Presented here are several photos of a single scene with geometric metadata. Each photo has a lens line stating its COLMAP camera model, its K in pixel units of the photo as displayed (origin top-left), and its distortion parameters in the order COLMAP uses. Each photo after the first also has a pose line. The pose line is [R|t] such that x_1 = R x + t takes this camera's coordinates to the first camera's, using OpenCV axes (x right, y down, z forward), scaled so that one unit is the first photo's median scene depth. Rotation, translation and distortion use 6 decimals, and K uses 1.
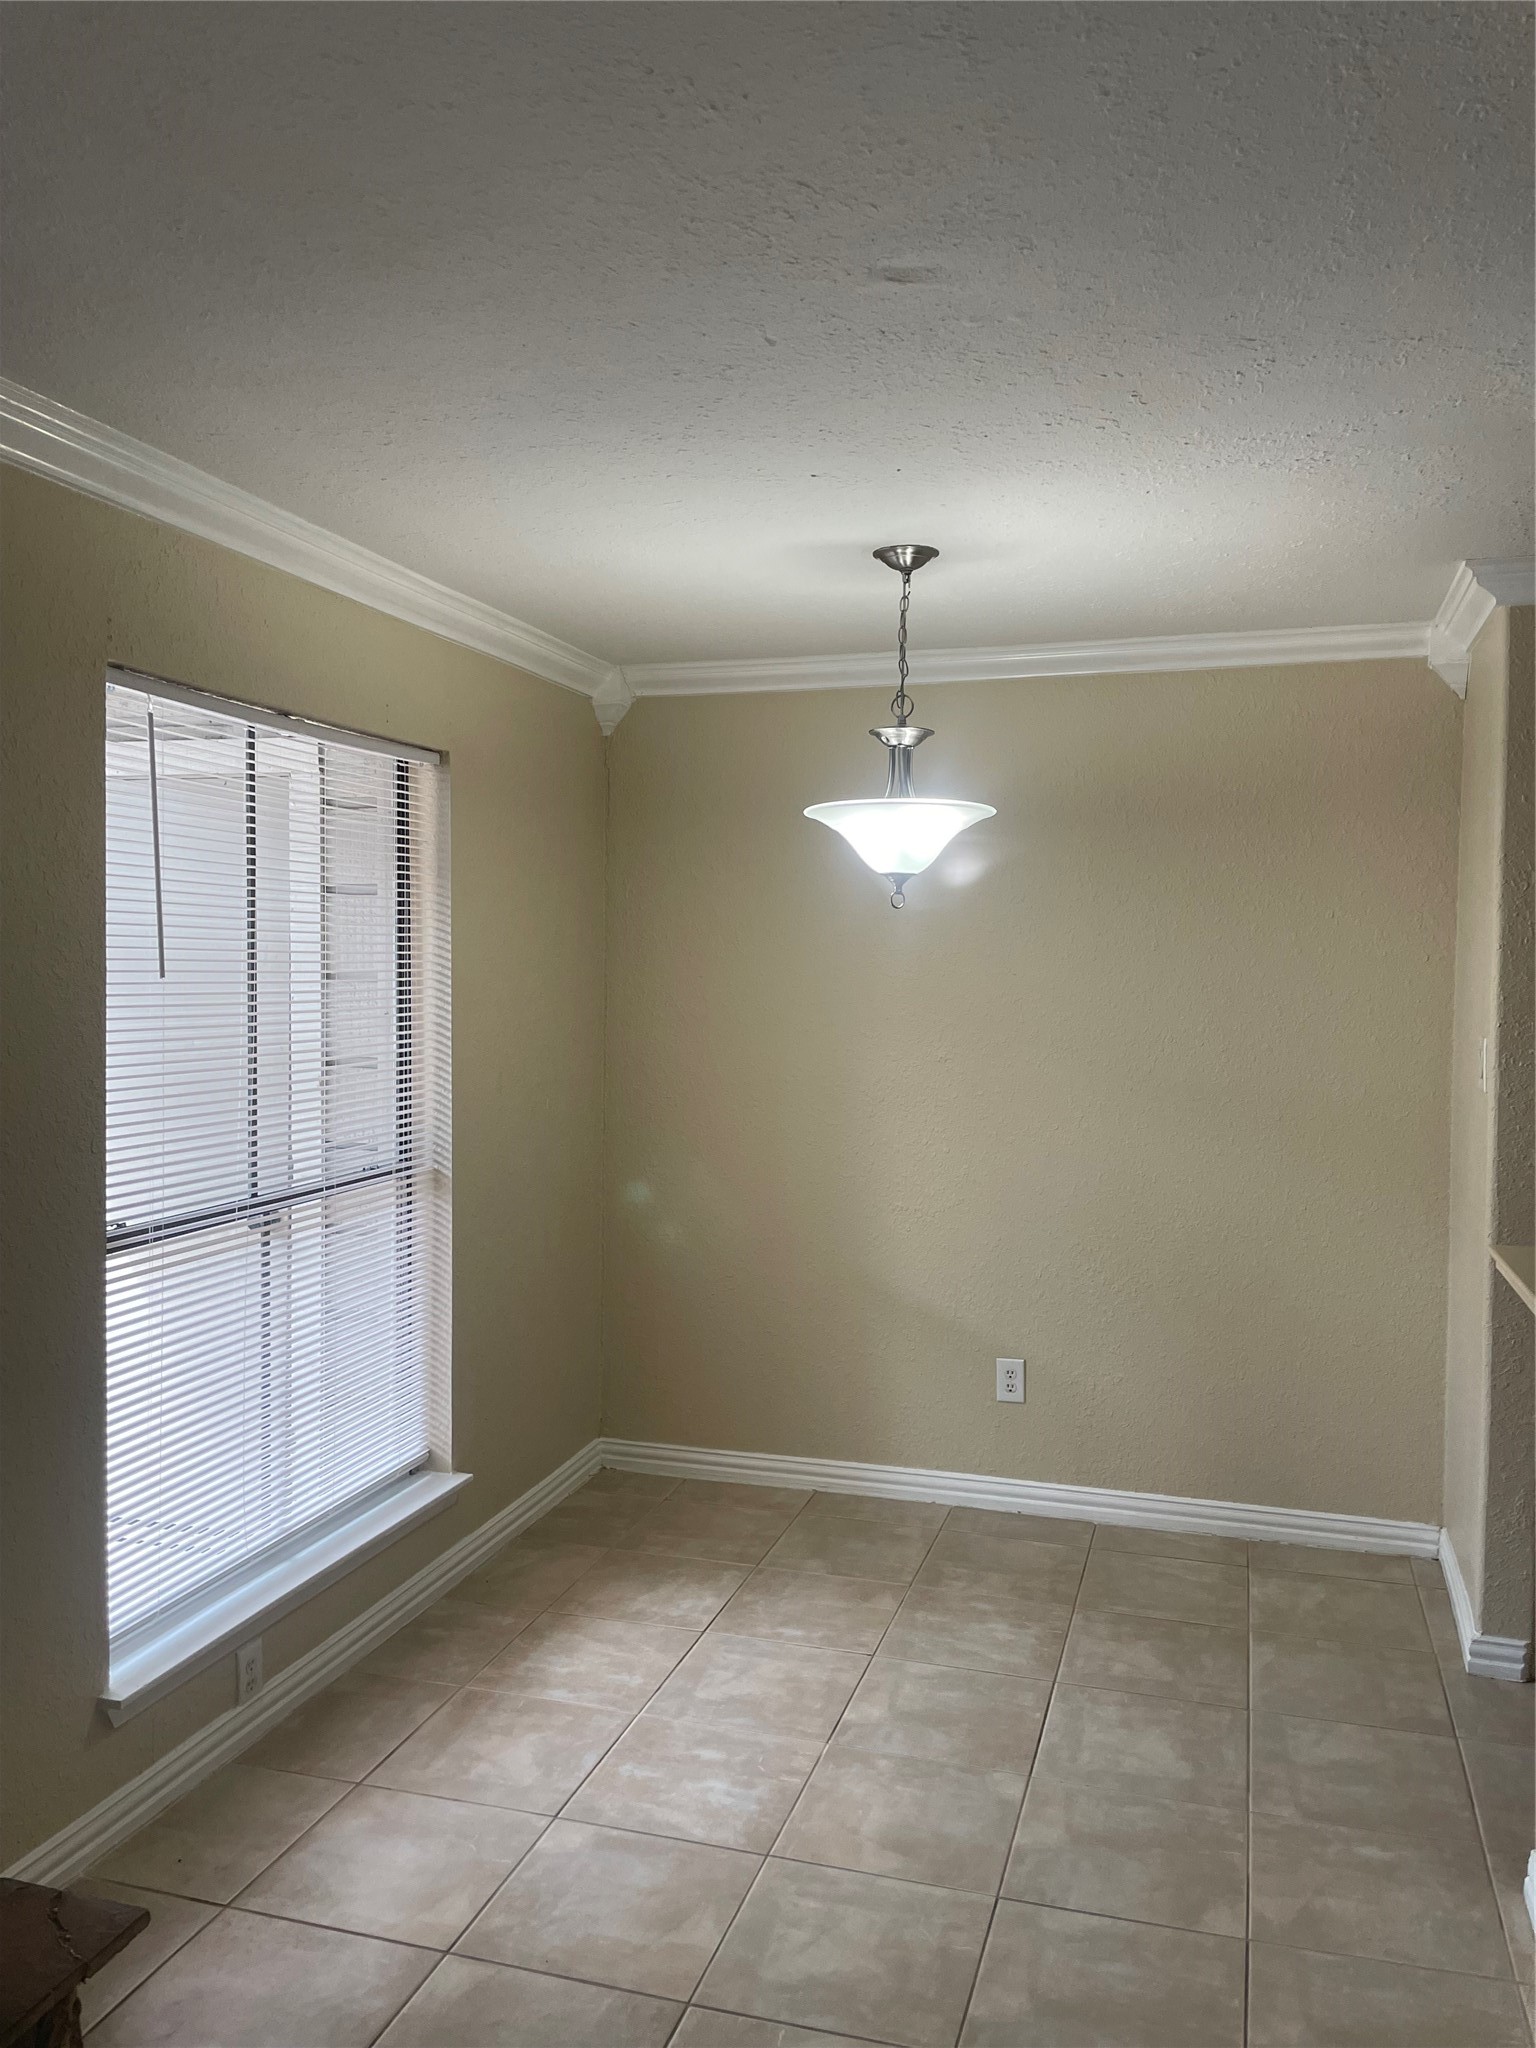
lens RADIAL K [[1568.9, 0, 782.1], [0, 1568.9, 1006.2], [0, 0, 1]] dist [0.070472, -0.088528]
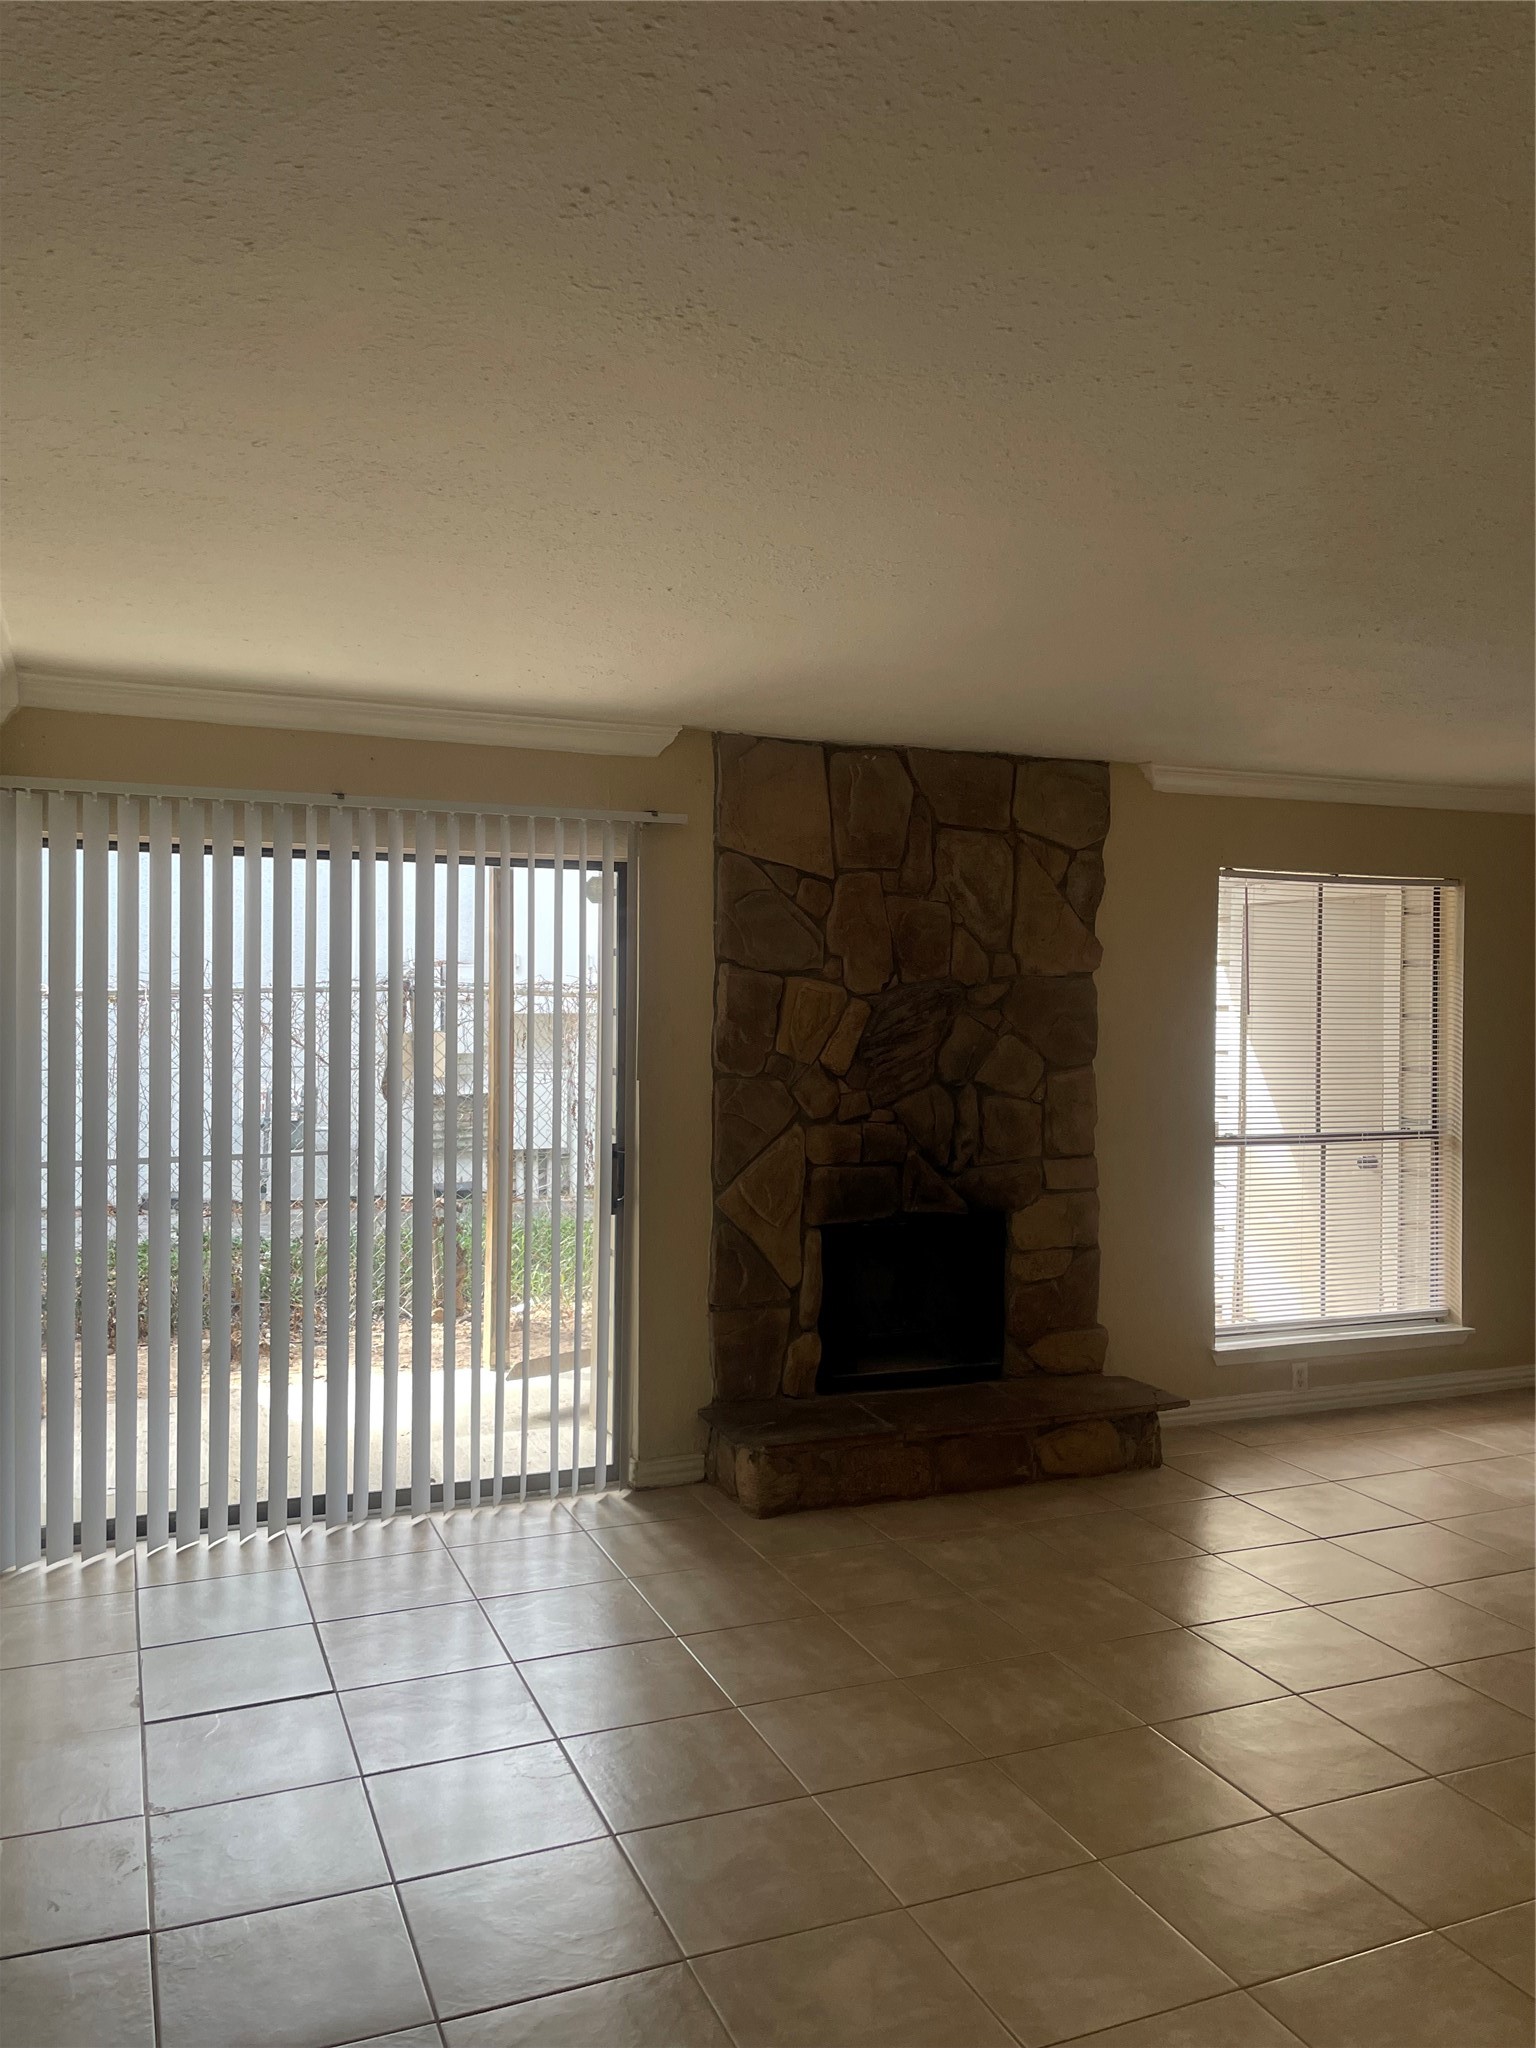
lens RADIAL K [[1568.9, 0, 753.8], [0, 1568.9, 1004.8], [0, 0, 1]] dist [0.070472, -0.088528]
pose [[0.629461, 0.006401, -0.777006, 0.595469], [-0.029756, 0.999431, -0.015872, 0.016335], [0.776462, 0.033112, 0.629293, -0.592304]]
